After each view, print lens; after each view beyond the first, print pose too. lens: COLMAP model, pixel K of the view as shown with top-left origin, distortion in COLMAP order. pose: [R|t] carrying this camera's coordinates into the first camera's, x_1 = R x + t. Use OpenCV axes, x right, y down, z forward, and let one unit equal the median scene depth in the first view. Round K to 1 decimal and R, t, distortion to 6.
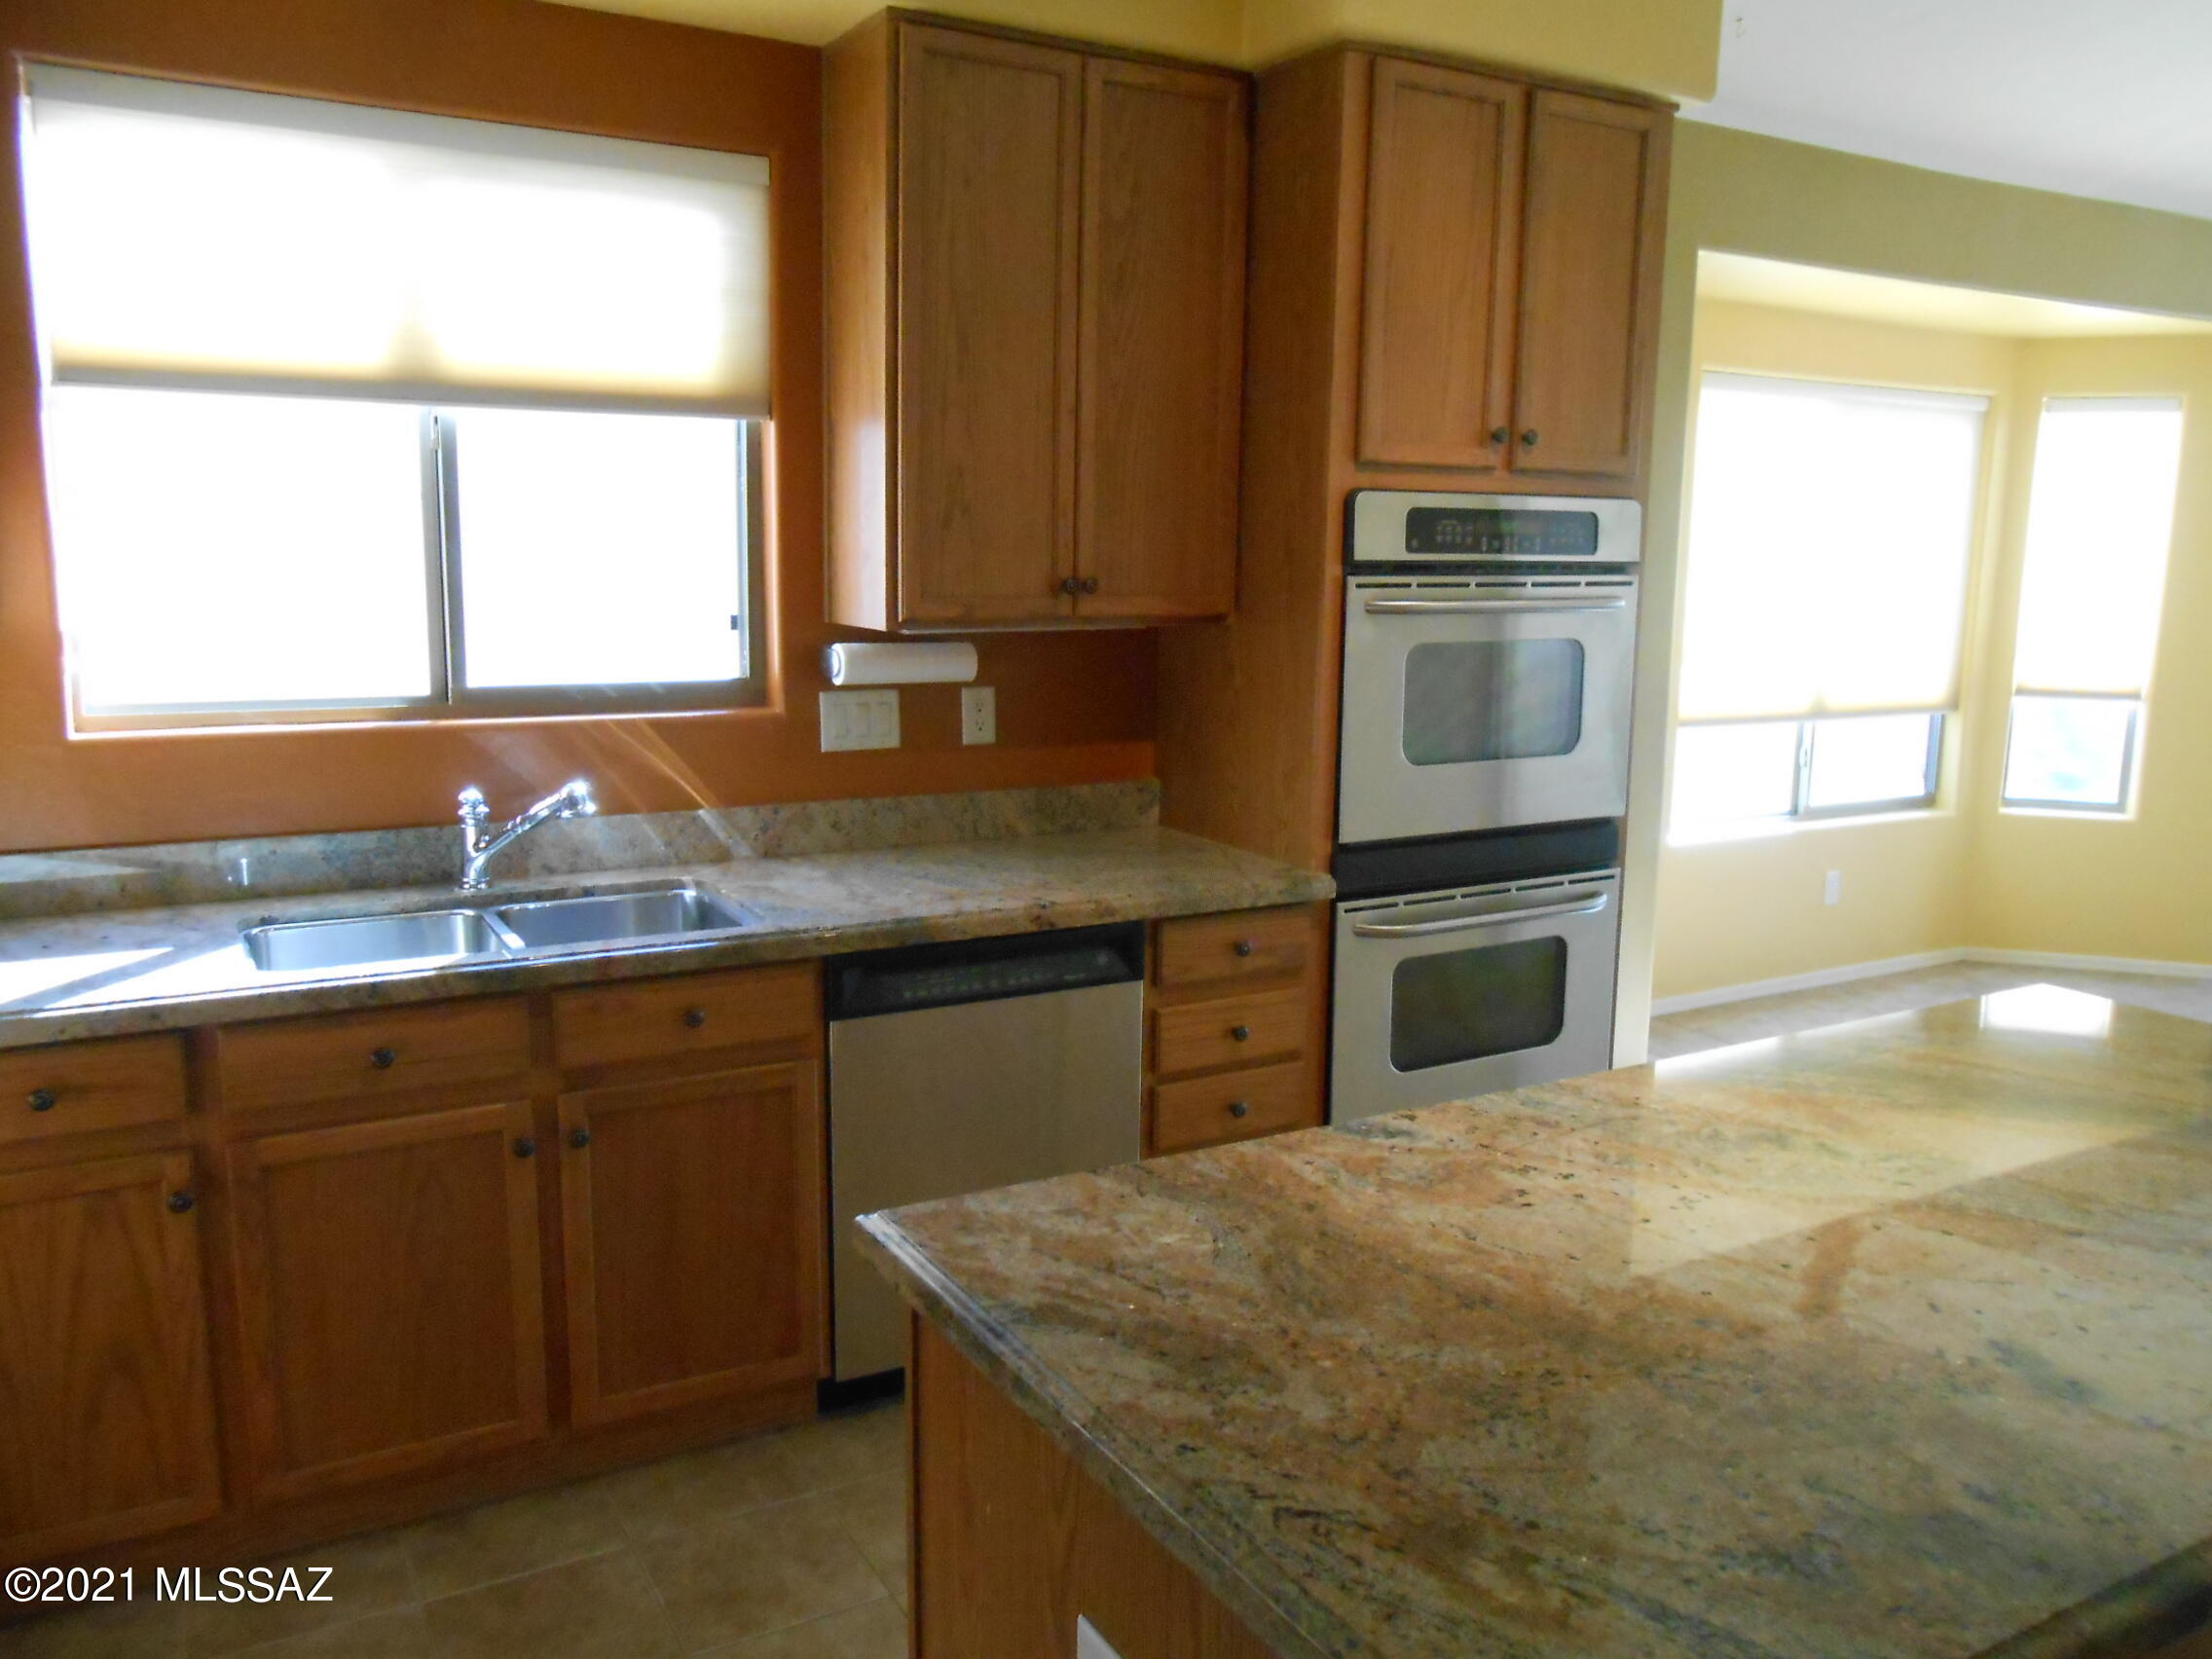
lens RADIAL K [[1741.0, 0, 1096.8], [0, 1741.0, 837.0], [0, 0, 1]] dist [-0.024989, 0.049159]
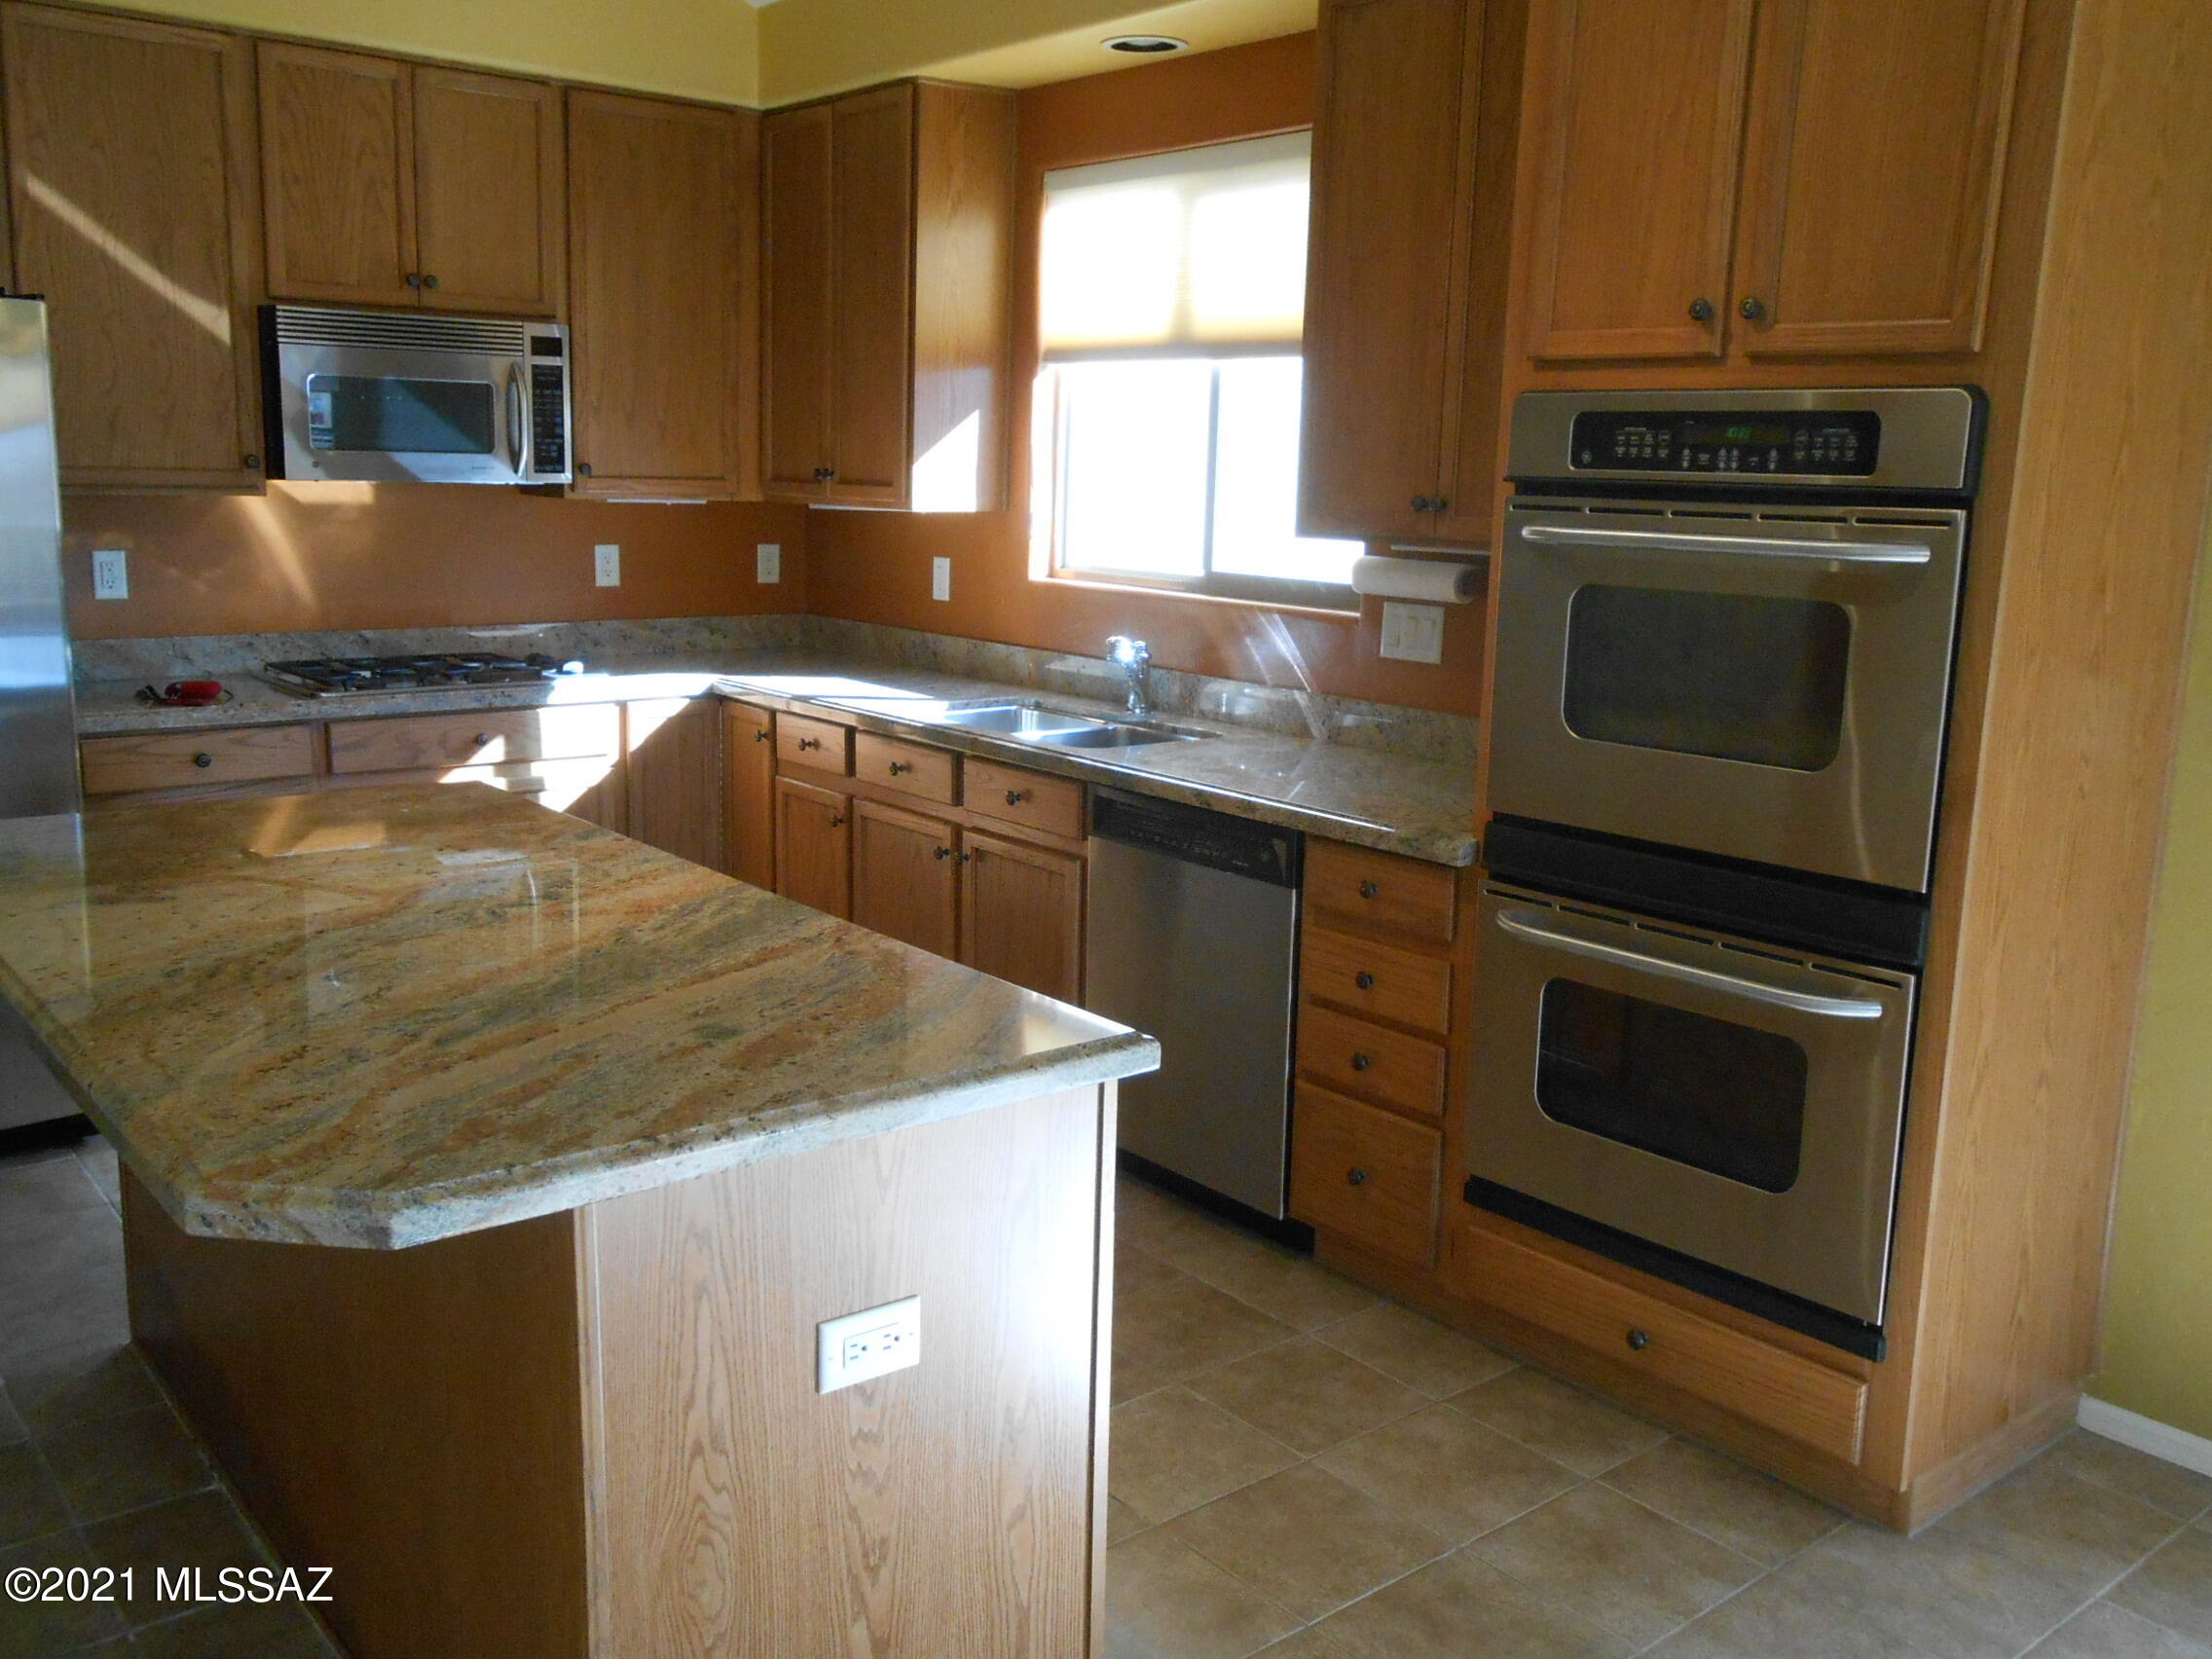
lens RADIAL K [[1908.6, 0, 1129.5], [0, 1908.6, 827.6], [0, 0, 1]] dist [-0.018029, 0.050457]
pose [[0.182821, 0.177430, -0.967003, 1.016537], [-0.193721, 0.970798, 0.141502, -0.086161], [0.963872, 0.161459, 0.211854, 0.636222]]
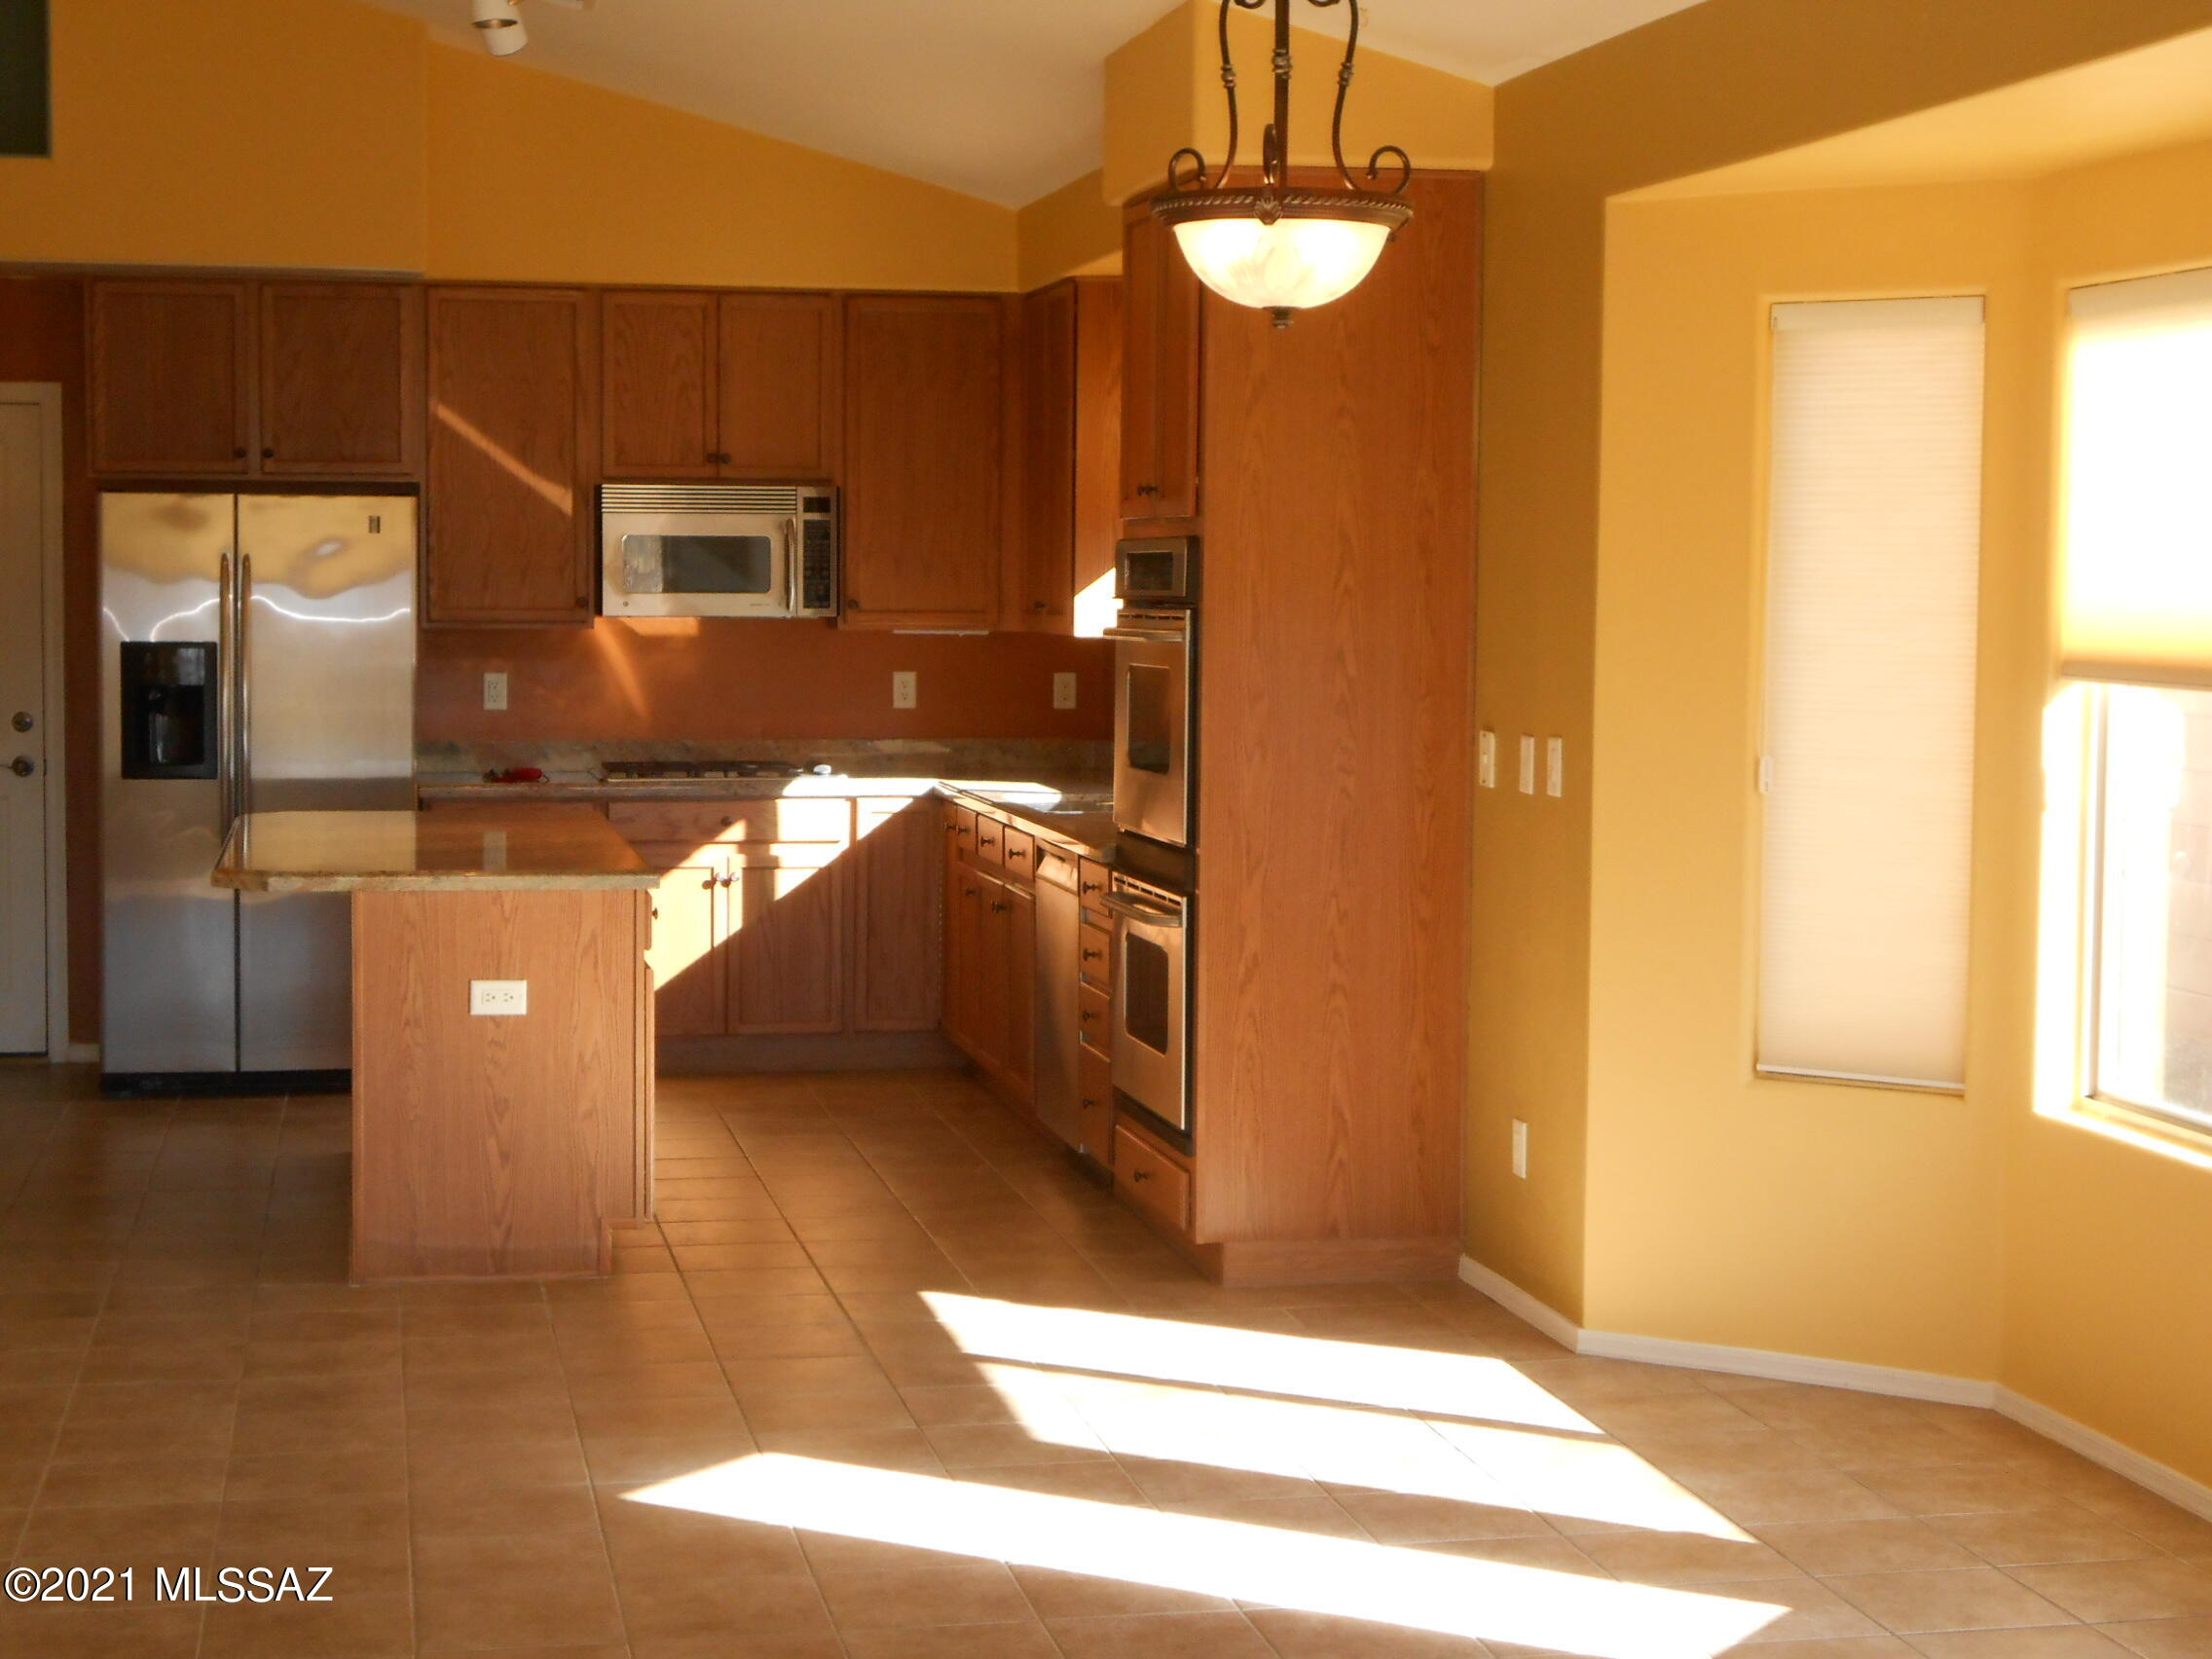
lens RADIAL K [[3679.9, 0, 1095.6], [0, 3679.9, 810.8], [0, 0, 1]] dist [0.115897, 0.000000]
pose [[-0.308991, 0.046995, -0.949903, 1.905713], [-0.174751, 0.978968, 0.105277, -0.191773], [0.934873, 0.198526, -0.294280, 1.252682]]
